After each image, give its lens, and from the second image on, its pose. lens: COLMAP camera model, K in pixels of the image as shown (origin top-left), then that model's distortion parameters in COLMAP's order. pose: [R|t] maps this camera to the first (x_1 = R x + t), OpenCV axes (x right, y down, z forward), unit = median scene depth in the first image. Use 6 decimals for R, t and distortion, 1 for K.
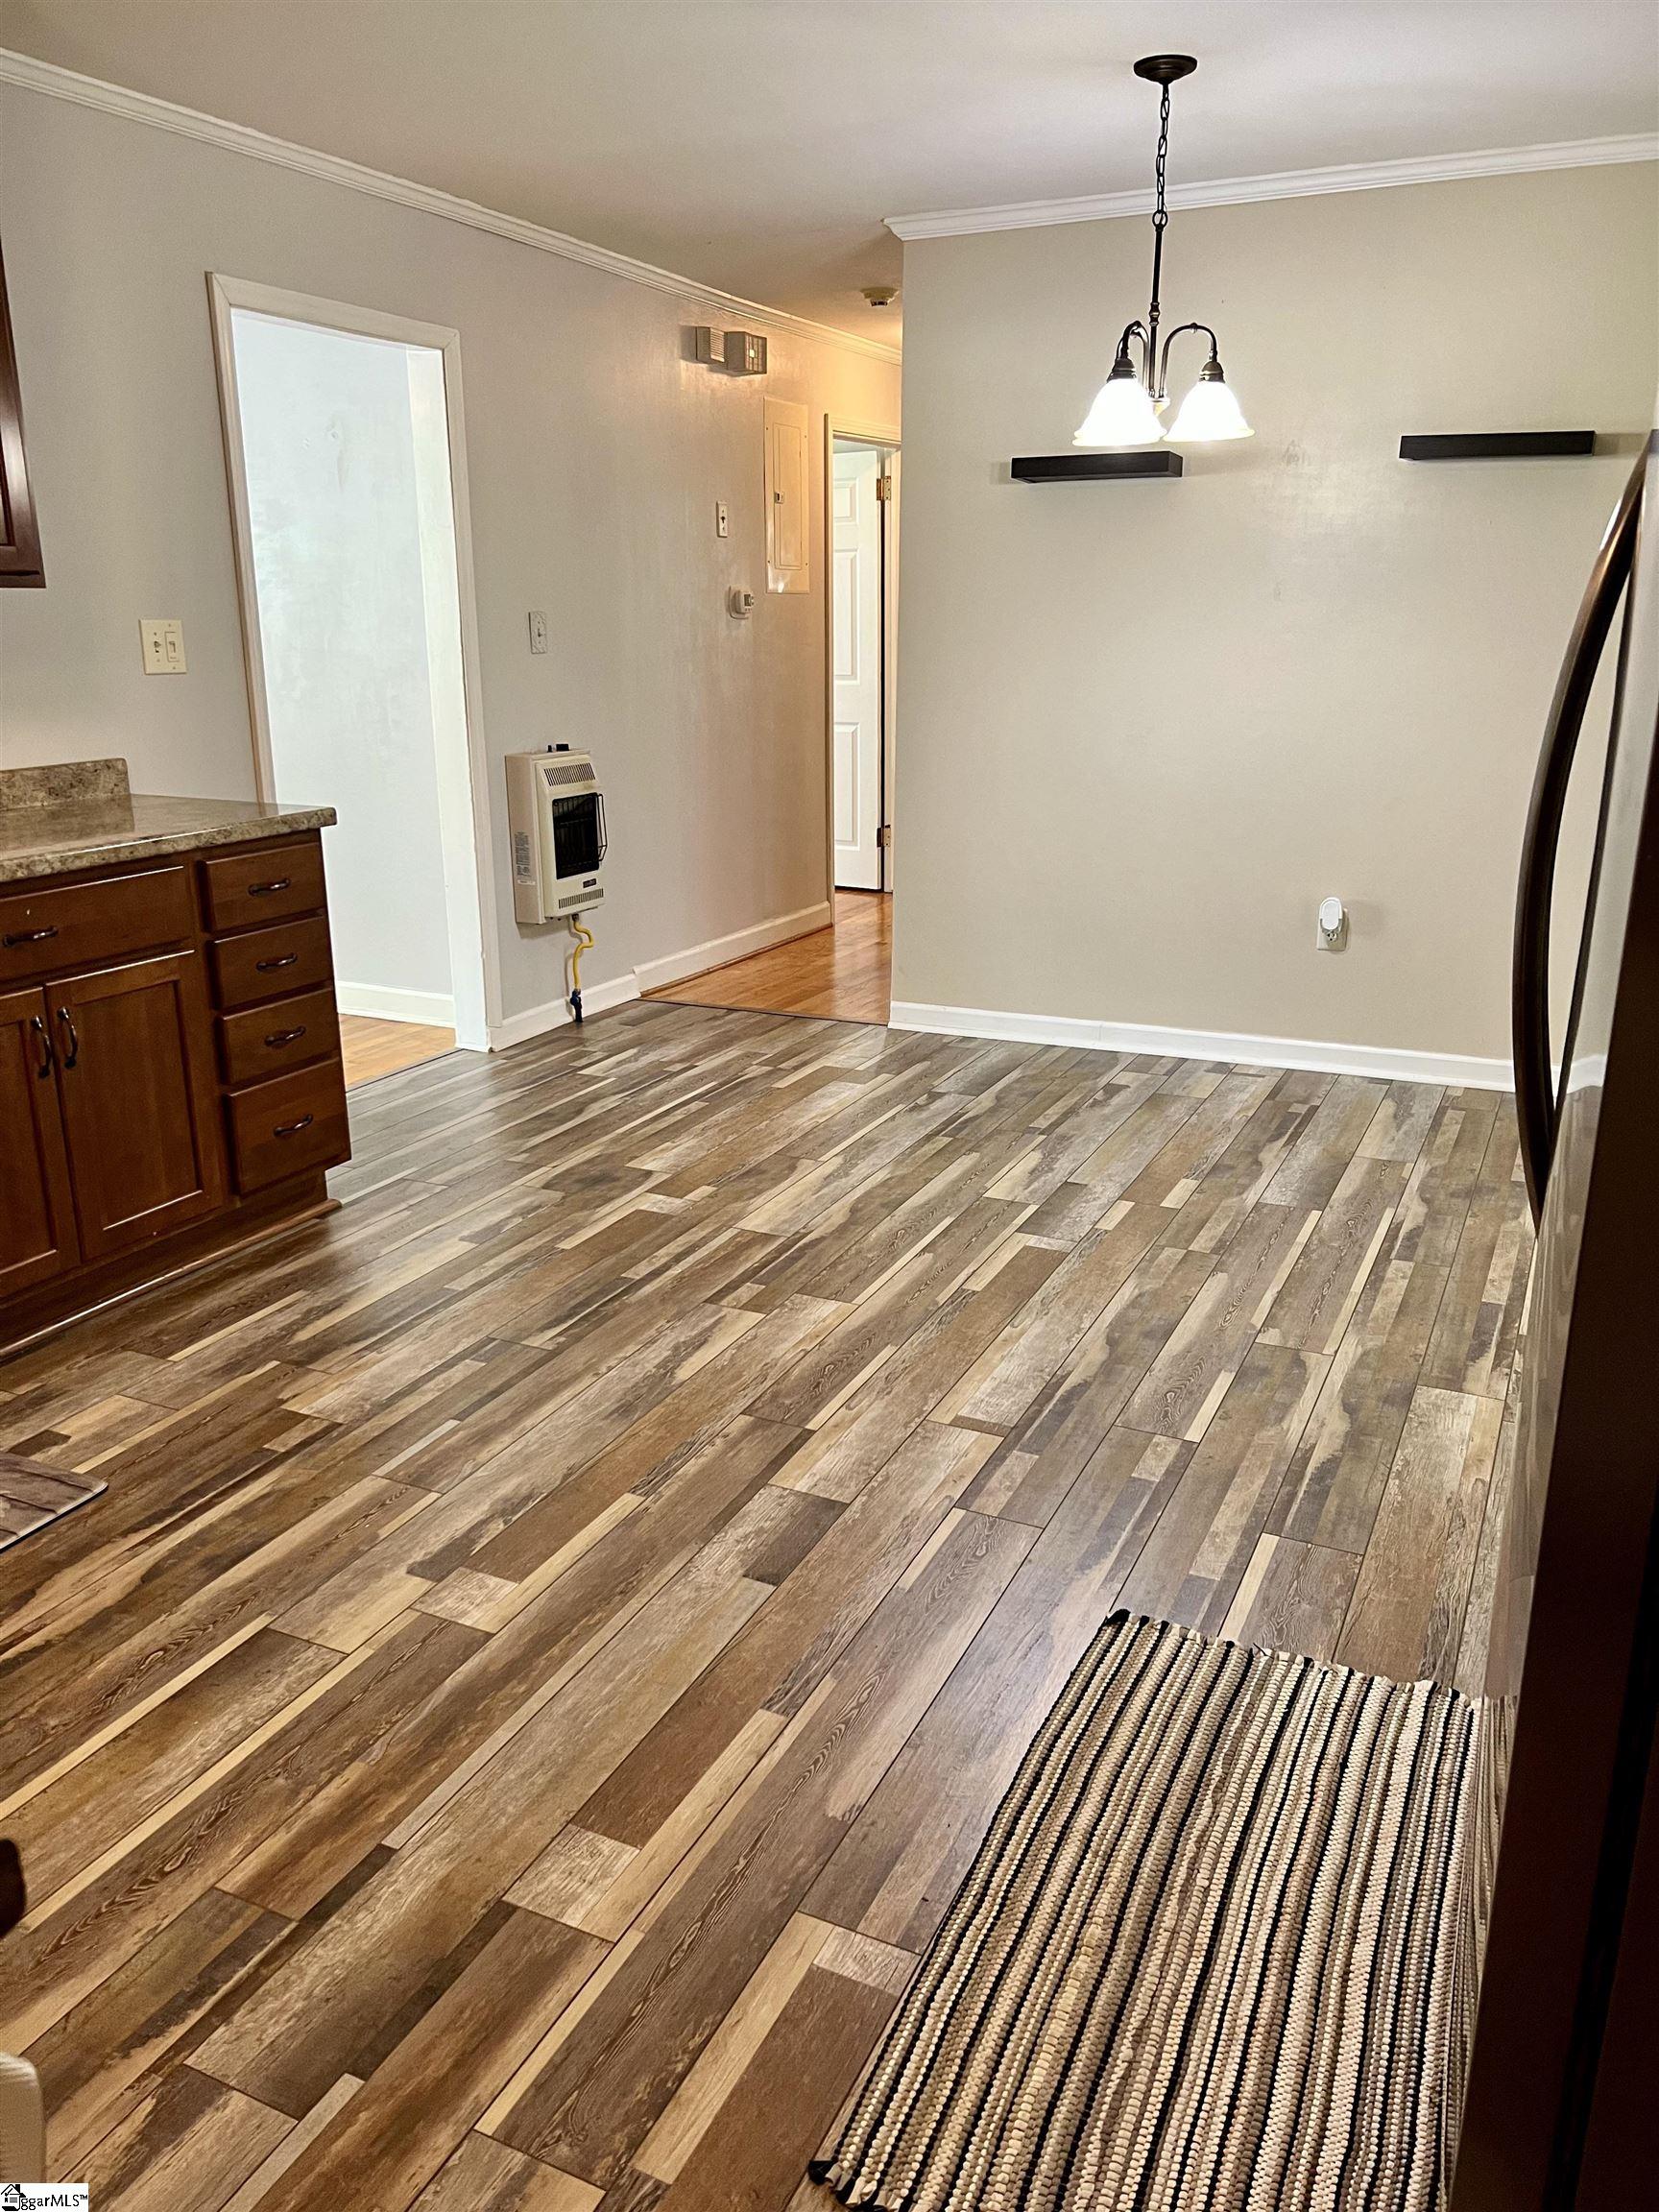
lens RADIAL K [[1652.2, 0, 828.0], [0, 1652.2, 1108.1], [0, 0, 1]] dist [0.073322, -0.013562]
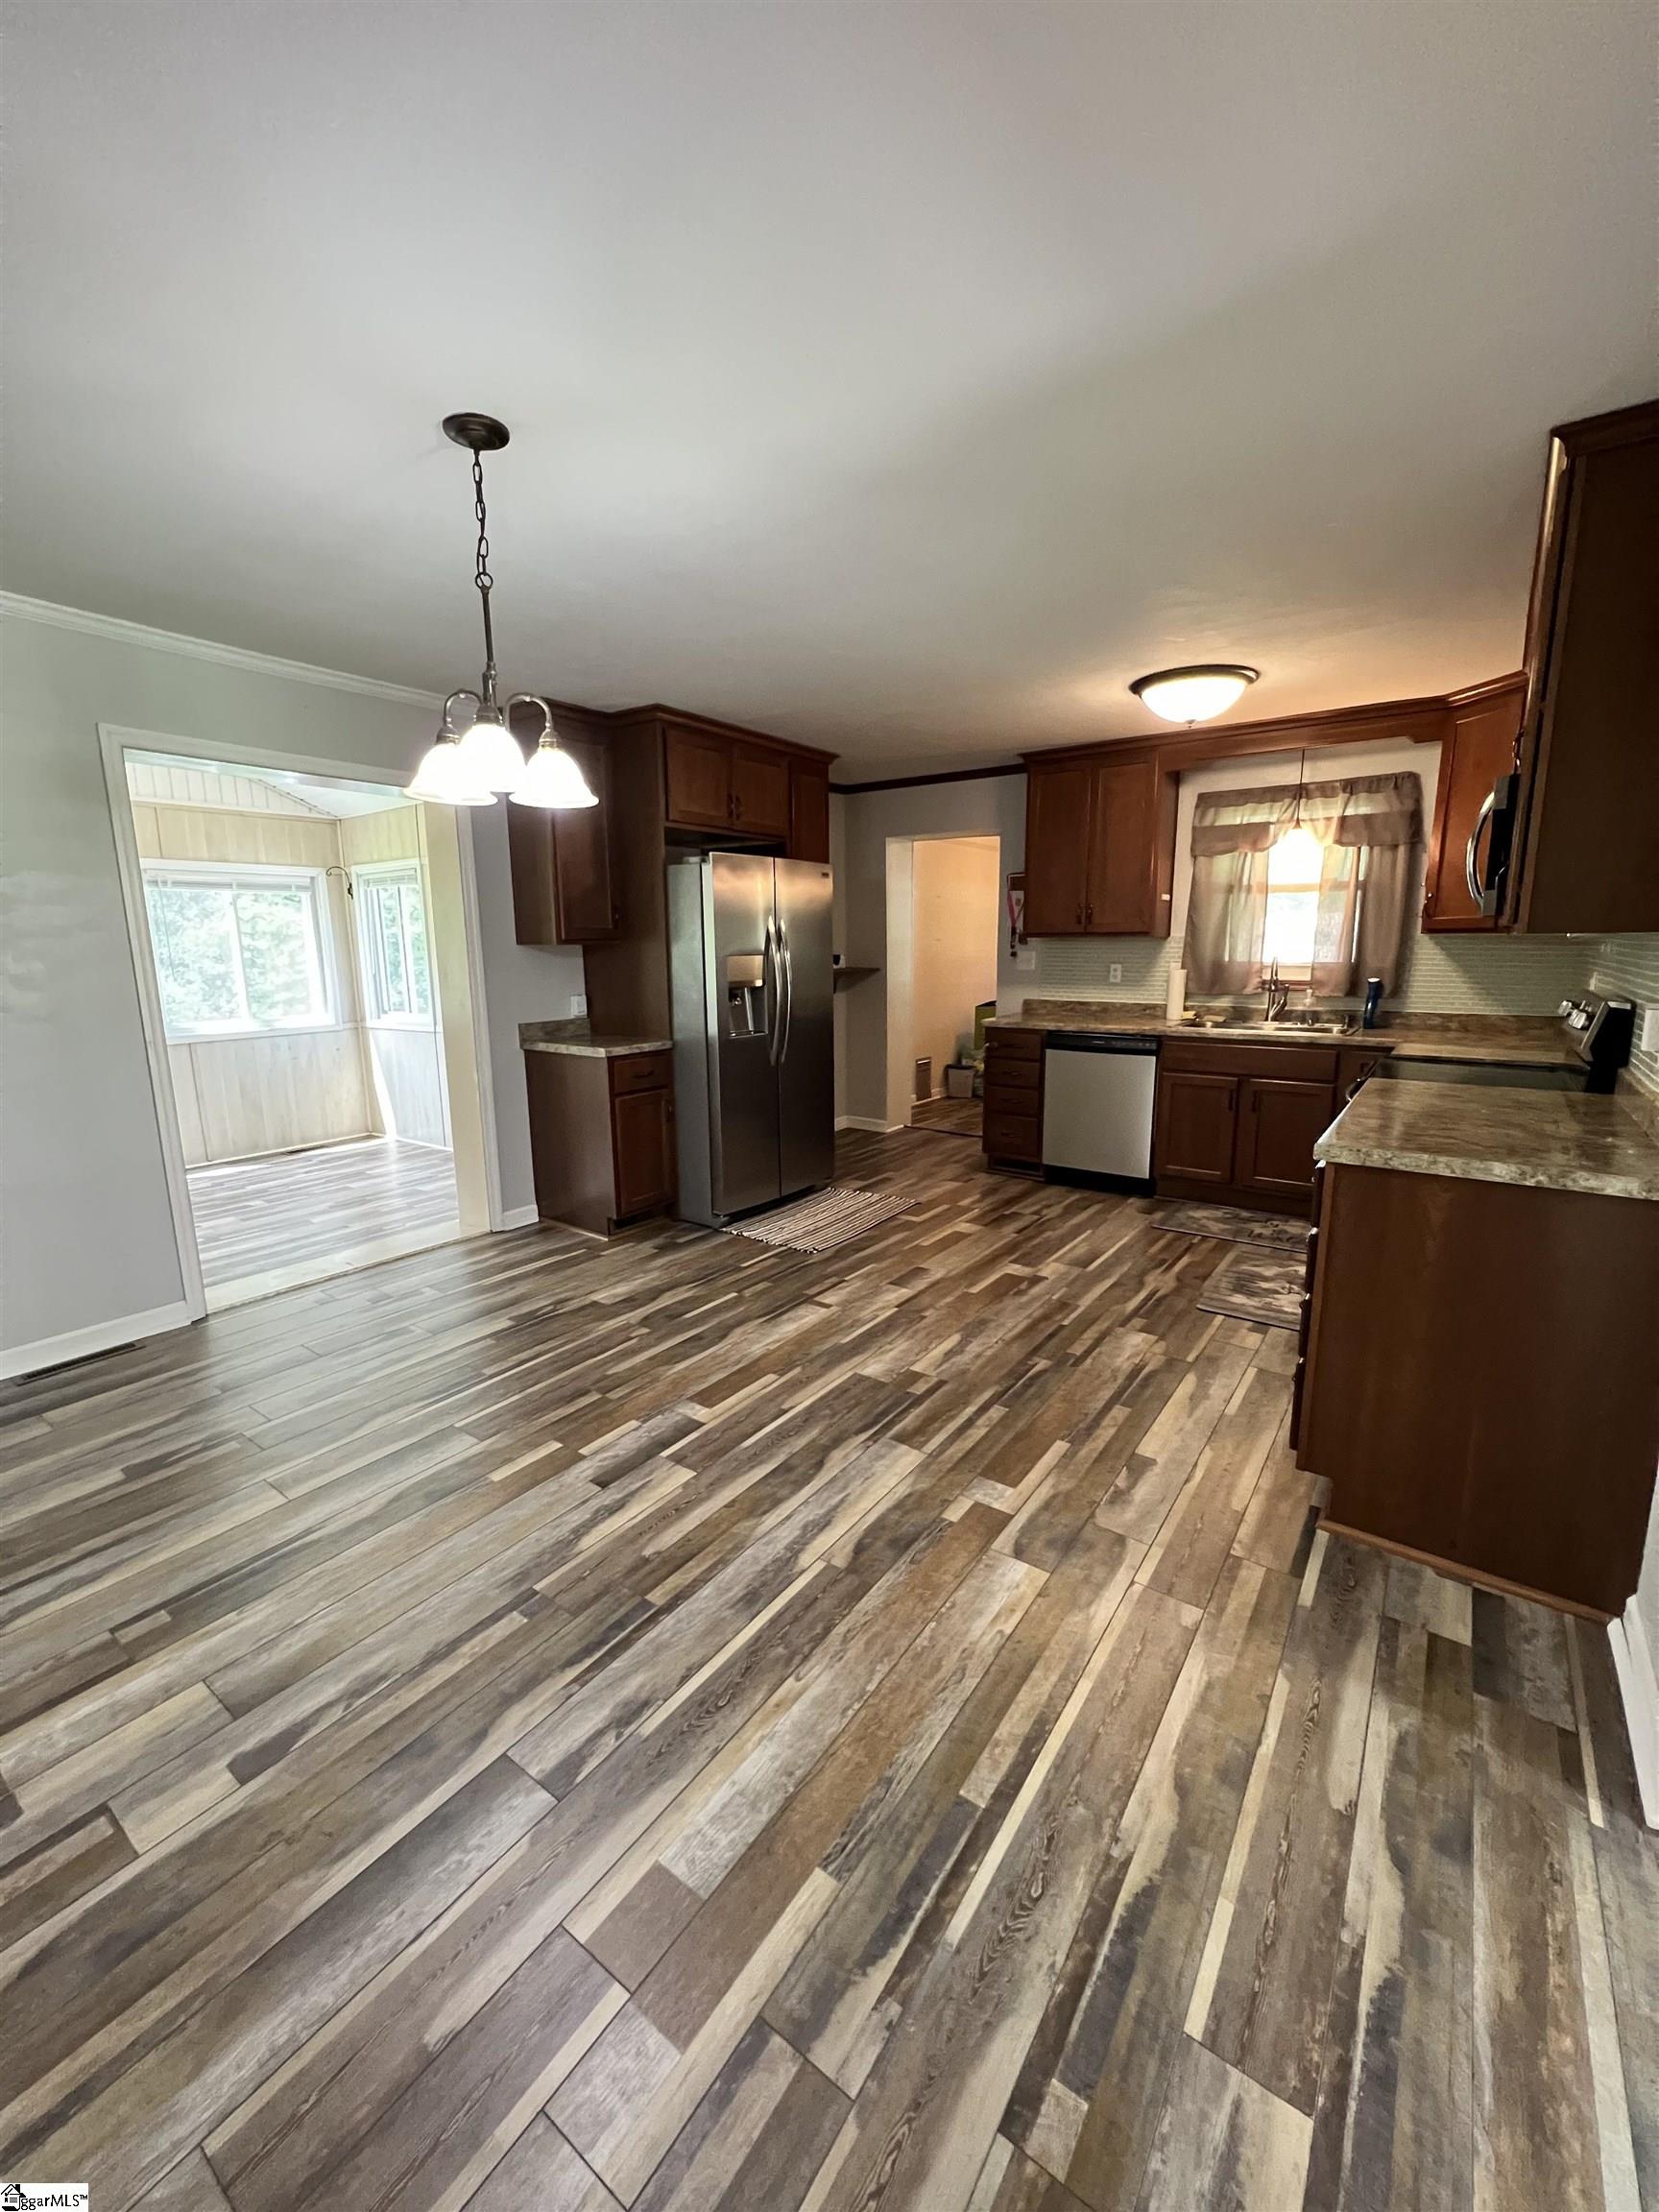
lens RADIAL K [[888.8, 0, 824.1], [0, 888.8, 1103.2], [0, 0, 1]] dist [-0.001951, 0.000596]
pose [[-0.982904, -0.023620, 0.182597, -0.104234], [0.062194, 0.890851, 0.450019, -0.486366], [-0.173296, 0.453682, -0.874152, 1.591364]]
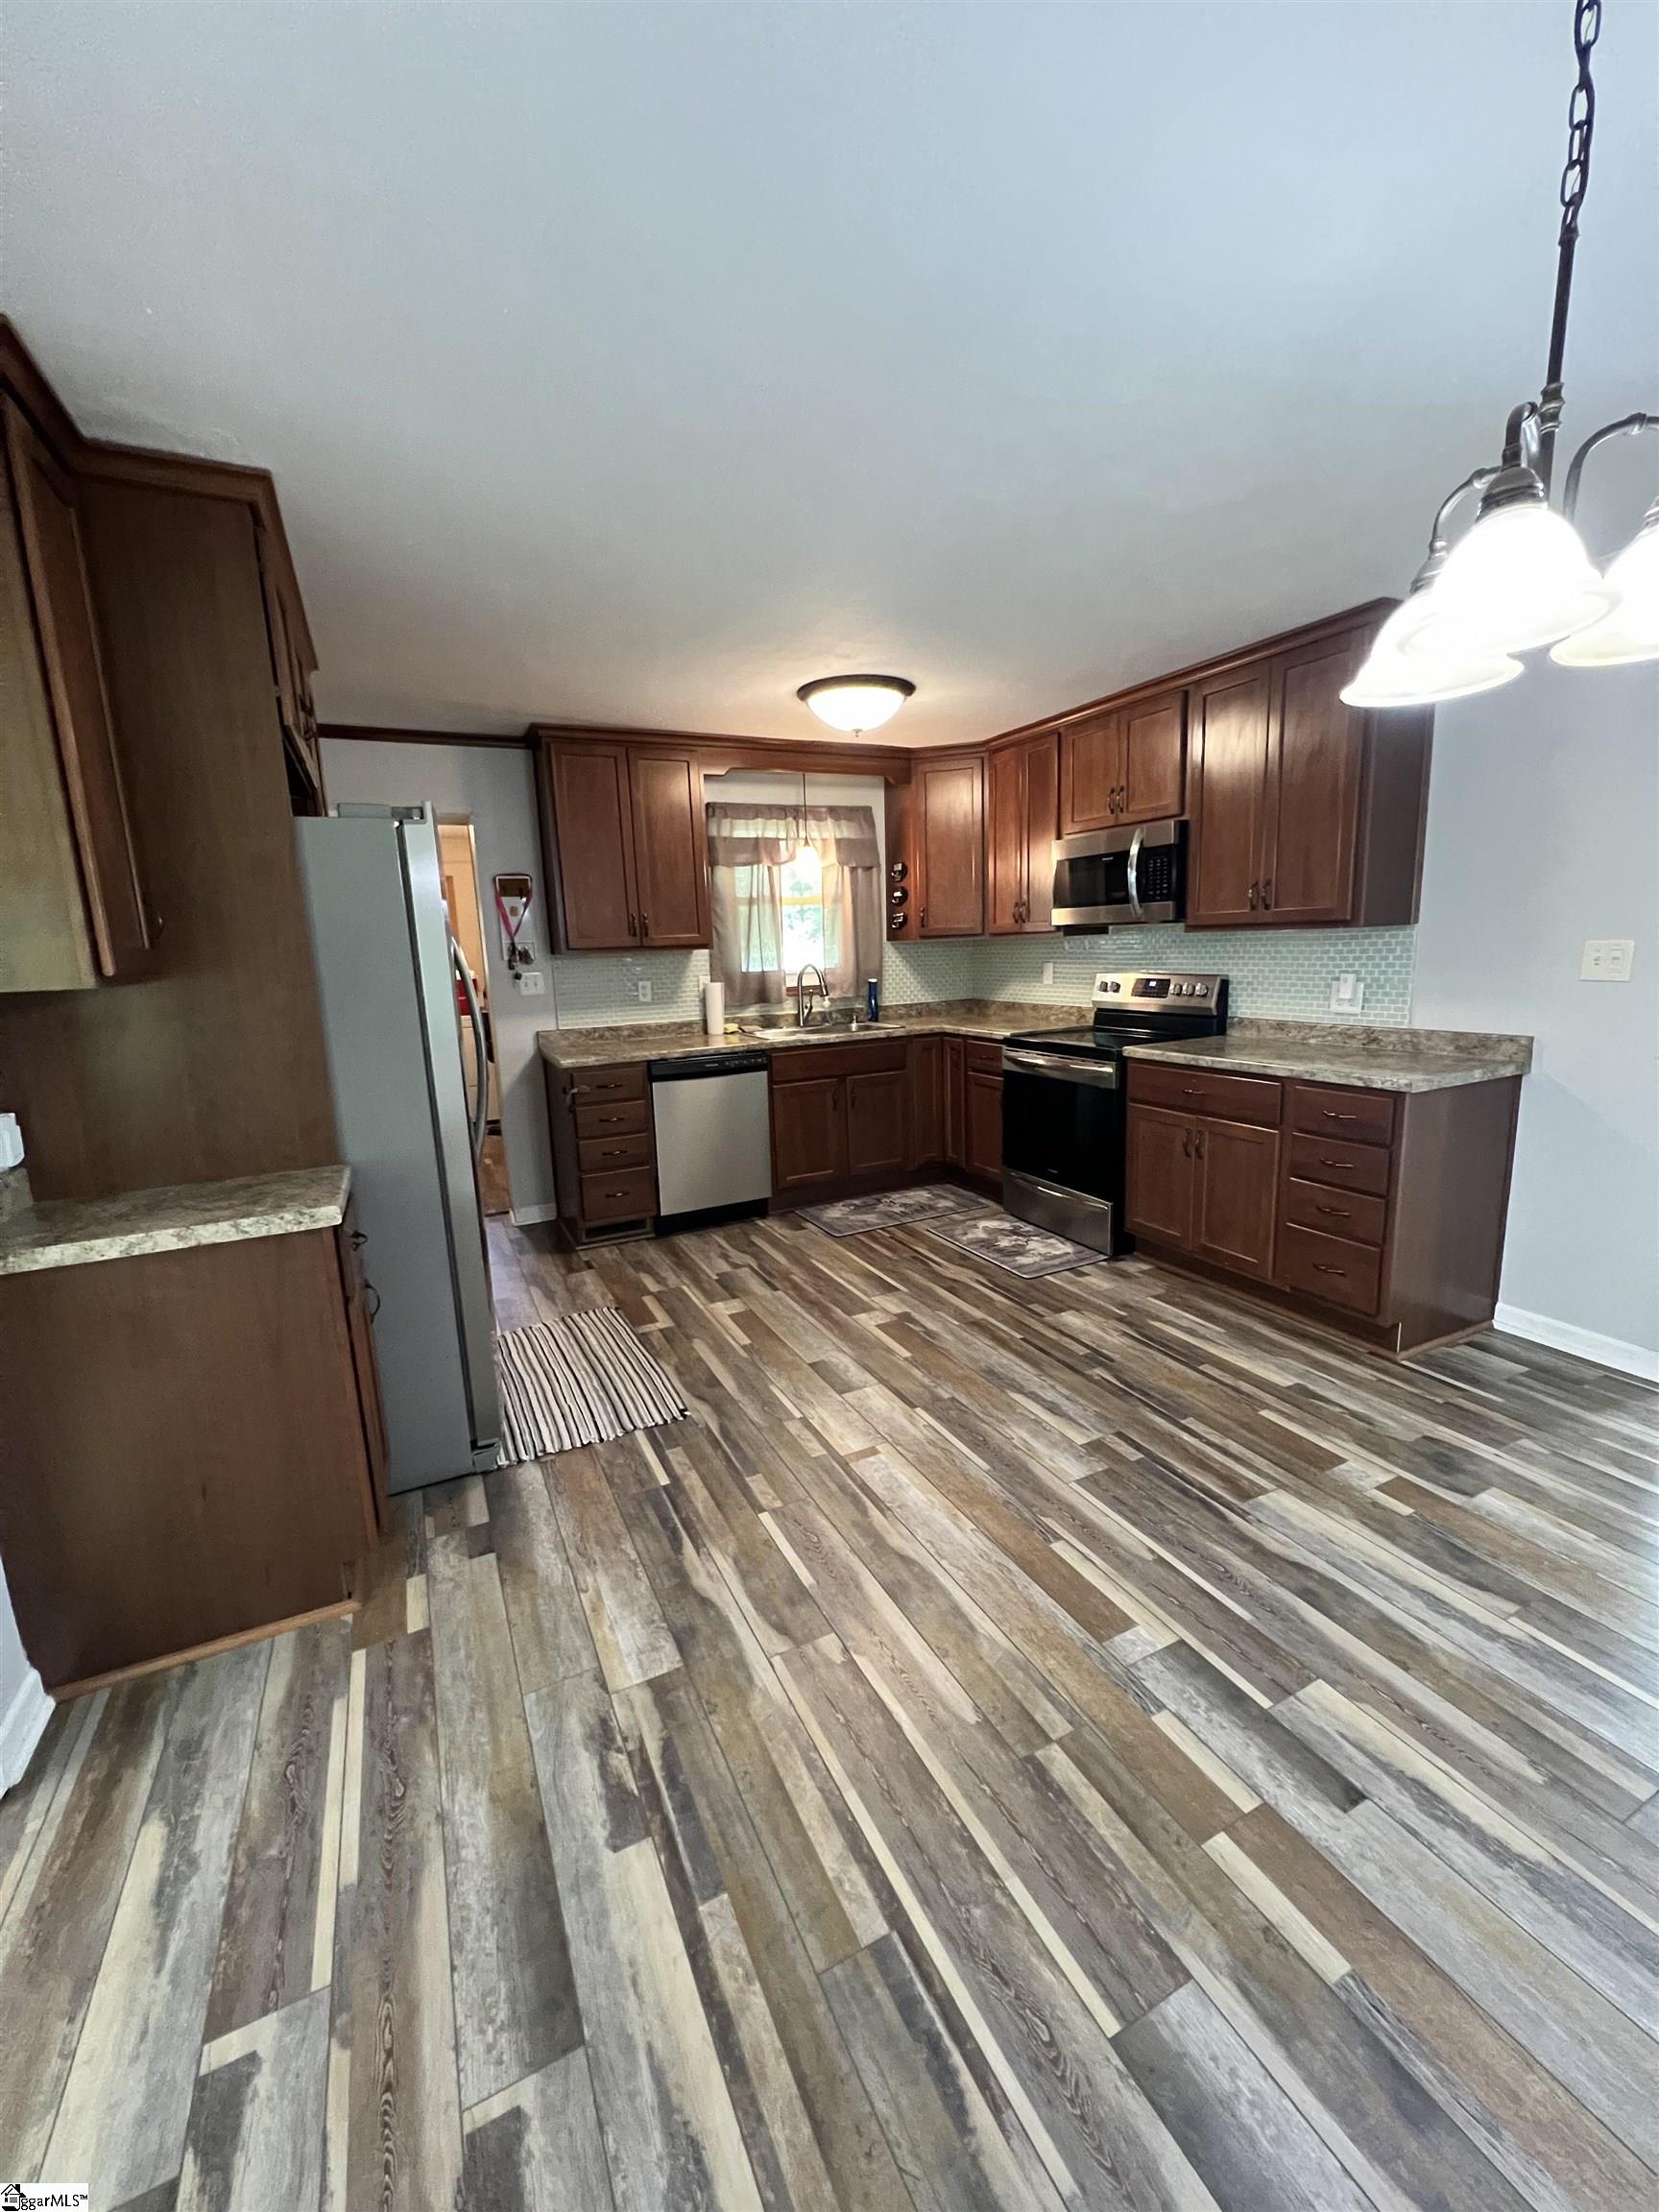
lens RADIAL K [[888.8, 0, 827.1], [0, 888.8, 1104.9], [0, 0, 1]] dist [-0.001951, 0.000596]
pose [[-0.623086, 0.167396, -0.764030, 0.590614], [-0.187791, 0.916239, 0.353894, -0.345290], [0.759275, 0.363984, -0.539460, 1.089256]]
